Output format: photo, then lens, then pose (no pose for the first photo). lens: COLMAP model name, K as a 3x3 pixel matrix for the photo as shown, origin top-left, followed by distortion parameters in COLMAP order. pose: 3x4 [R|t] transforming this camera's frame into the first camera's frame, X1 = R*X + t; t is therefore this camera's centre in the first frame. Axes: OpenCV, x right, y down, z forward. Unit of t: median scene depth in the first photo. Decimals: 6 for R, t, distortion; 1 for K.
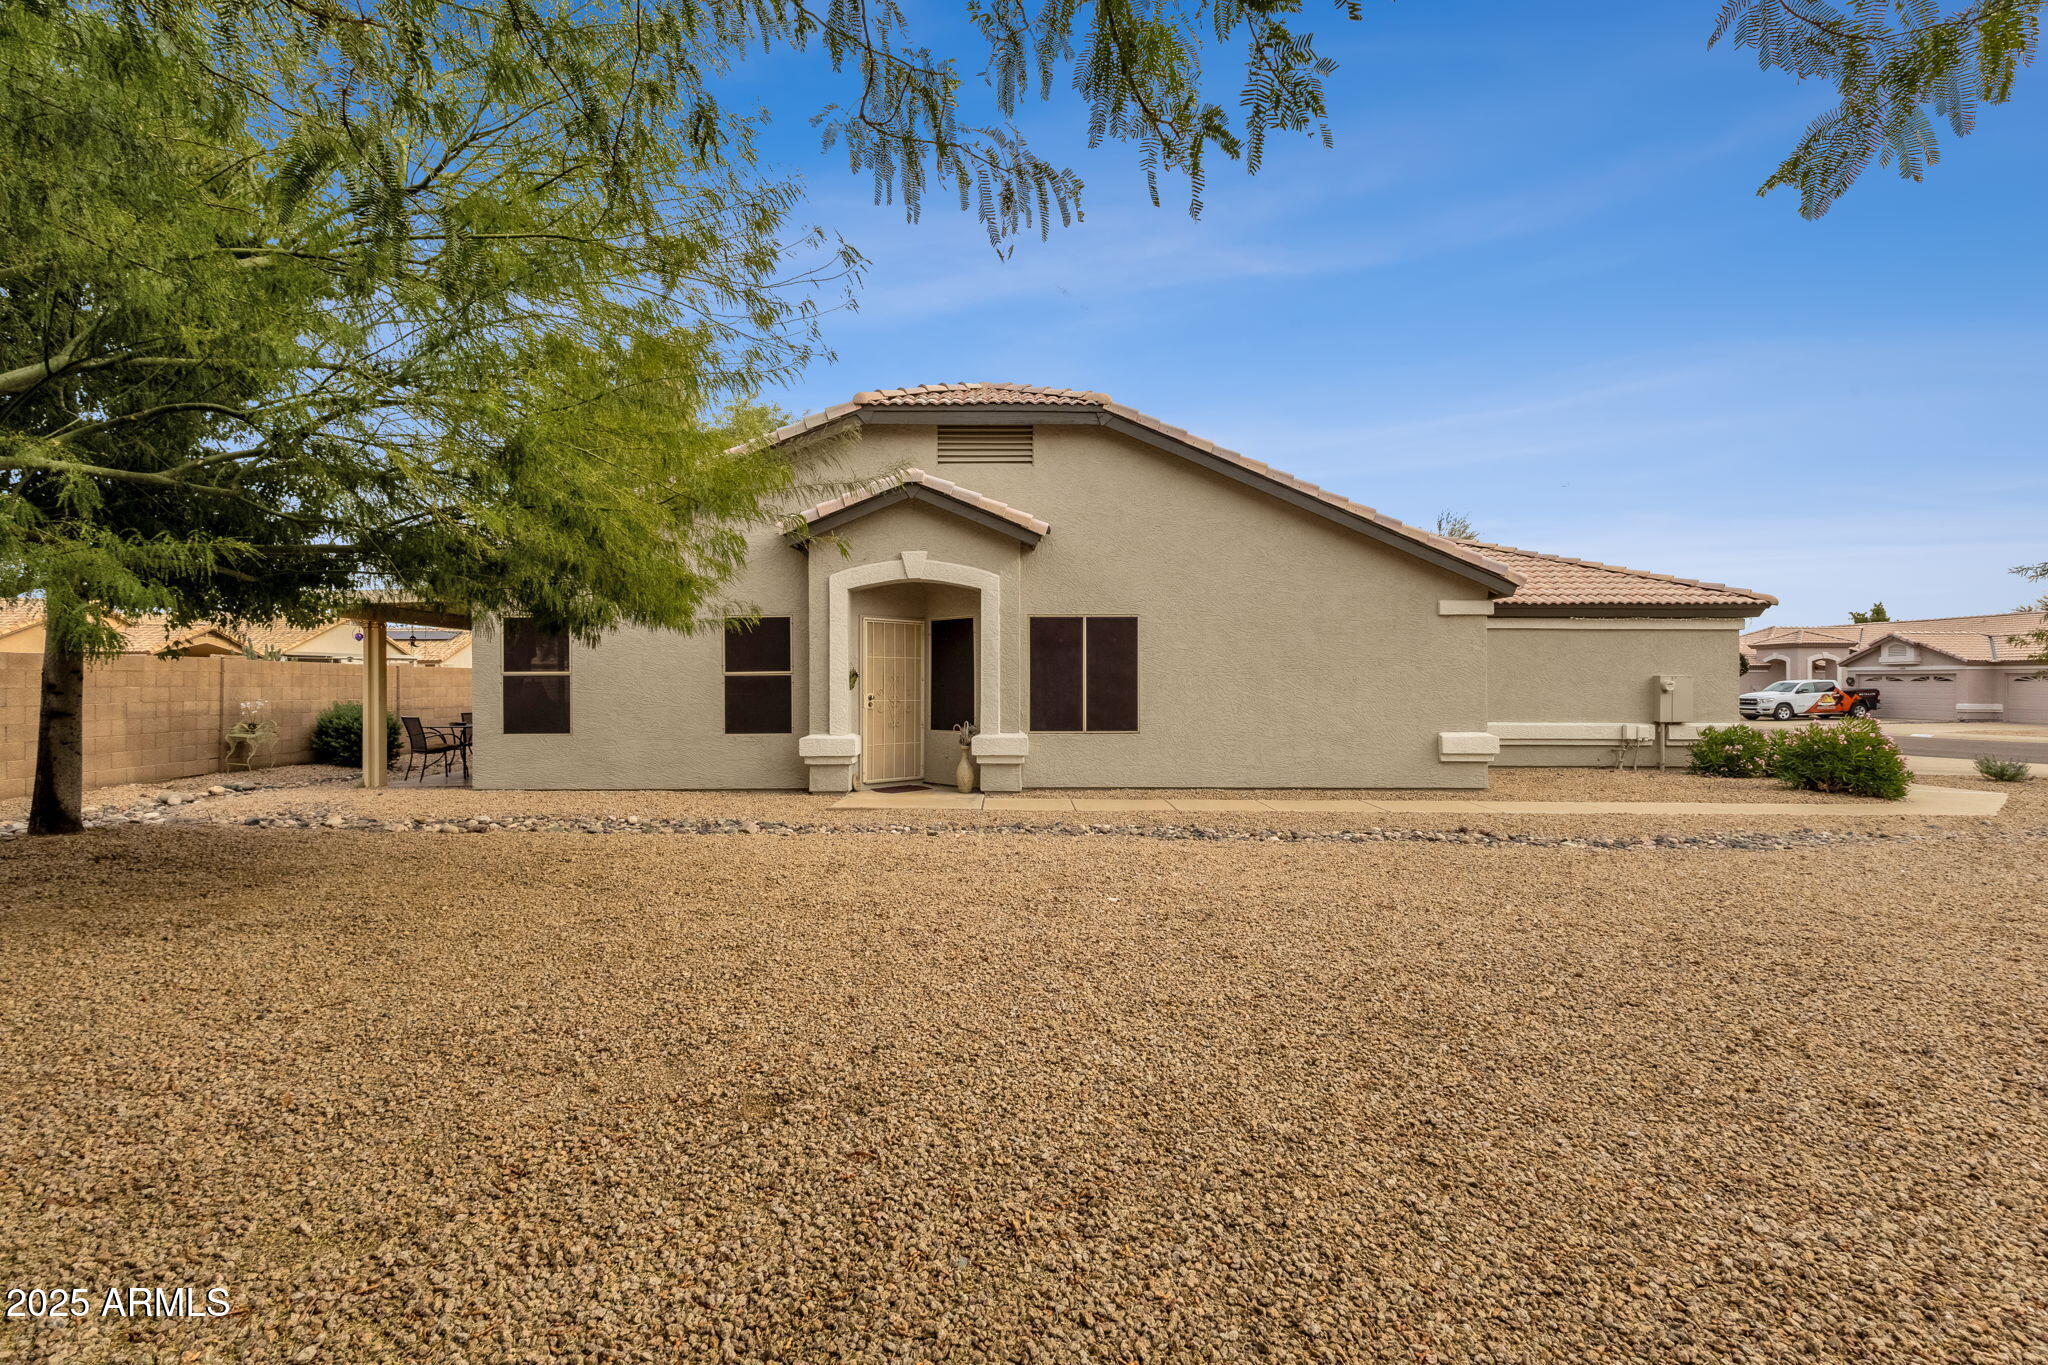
lens RADIAL K [[991.4, 0, 1029.1], [0, 991.4, 680.0], [0, 0, 1]] dist [0.014593, 0.000586]
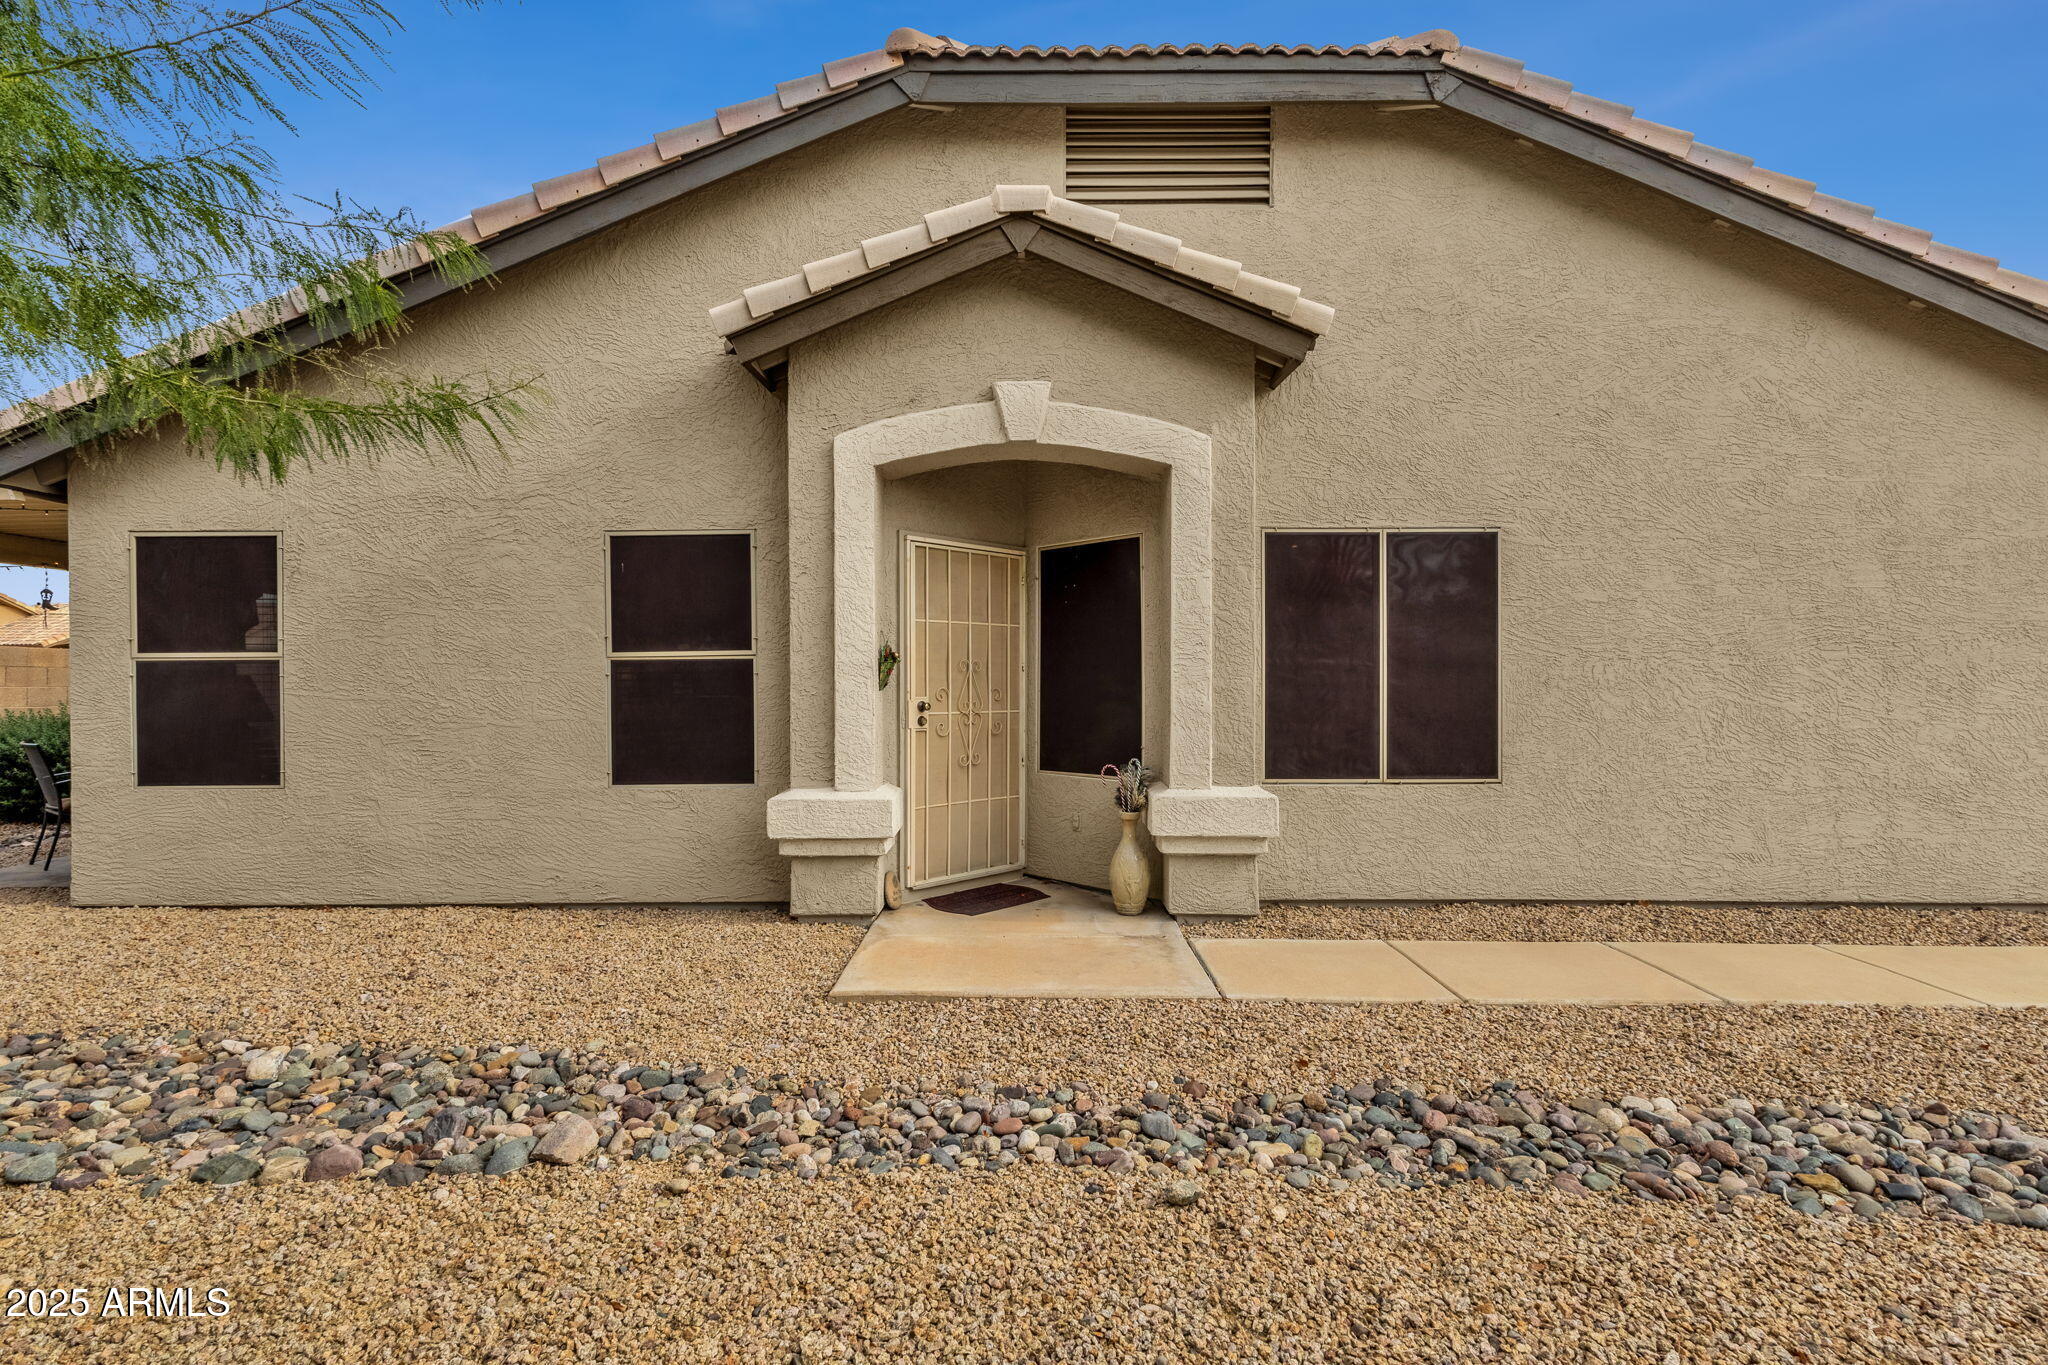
lens RADIAL K [[991.4, 0, 1029.8], [0, 991.4, 682.4], [0, 0, 1]] dist [0.014593, 0.000586]
pose [[0.999770, -0.000791, -0.021438, -0.099756], [0.000862, 0.999994, 0.003314, 0.004723], [0.021435, -0.003331, 0.999765, 0.534962]]
